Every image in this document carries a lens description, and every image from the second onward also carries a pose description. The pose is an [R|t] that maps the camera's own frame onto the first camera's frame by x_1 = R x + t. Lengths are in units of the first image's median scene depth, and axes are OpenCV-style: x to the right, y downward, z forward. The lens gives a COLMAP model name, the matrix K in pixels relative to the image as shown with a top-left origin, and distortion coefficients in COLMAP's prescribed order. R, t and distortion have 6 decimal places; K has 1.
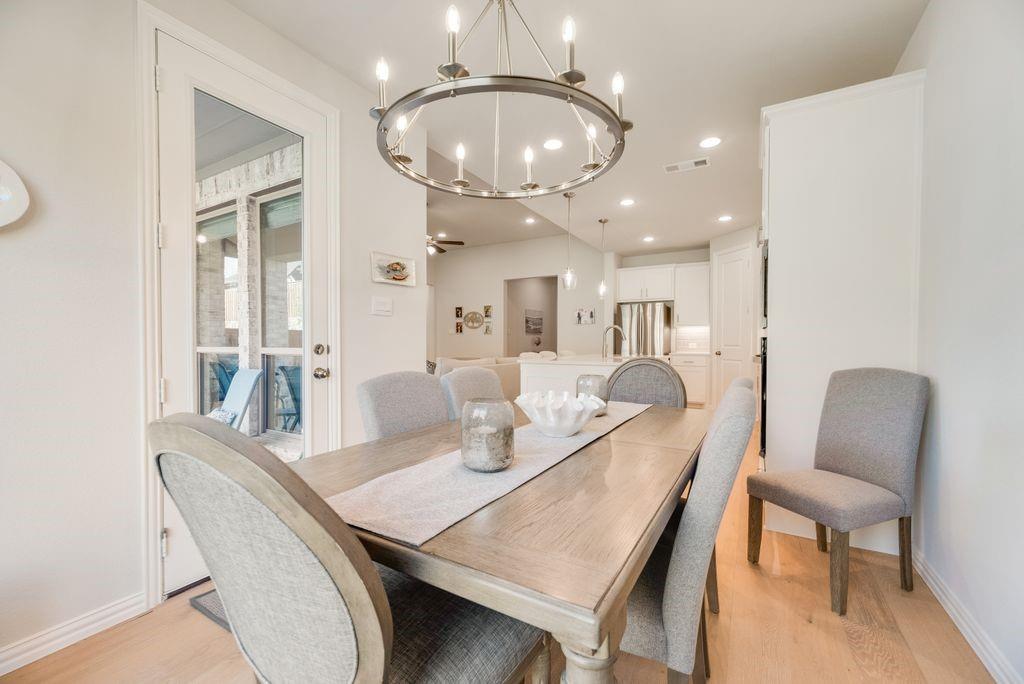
lens RADIAL K [[412.9, 0, 511.0], [0, 412.9, 342.9], [0, 0, 1]] dist [0.002276, -0.000459]
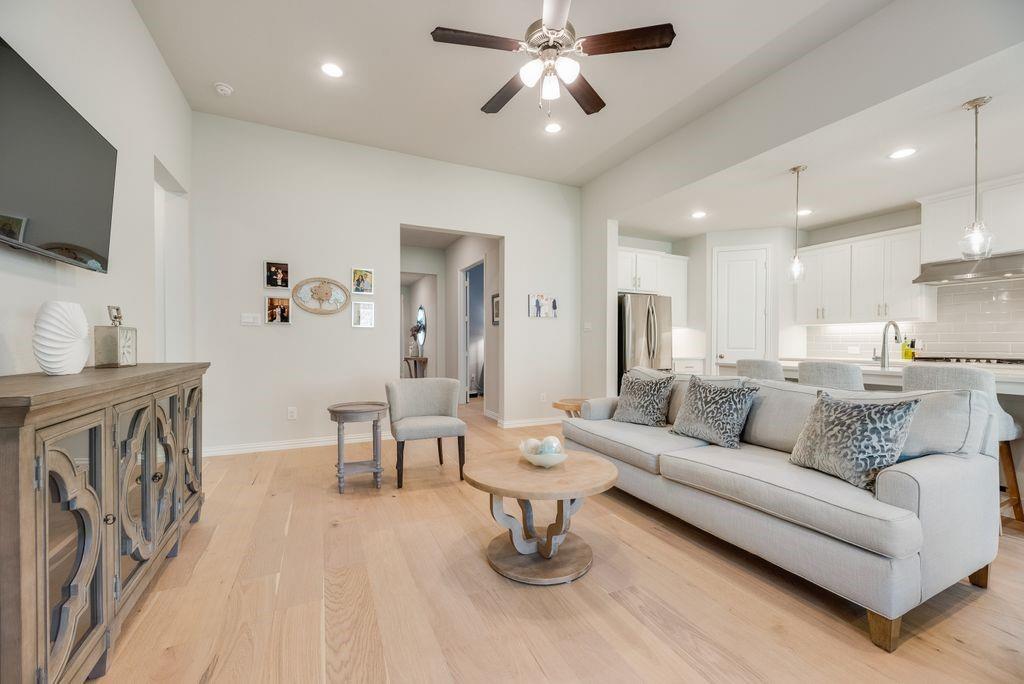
lens RADIAL K [[412.9, 0, 511.2], [0, 412.9, 343.9], [0, 0, 1]] dist [0.002276, -0.000459]
pose [[0.566420, 0.001076, 0.824116, -0.347415], [0.001469, 0.999996, -0.002315, -0.001567], [-0.824115, 0.002522, 0.566416, 0.571211]]
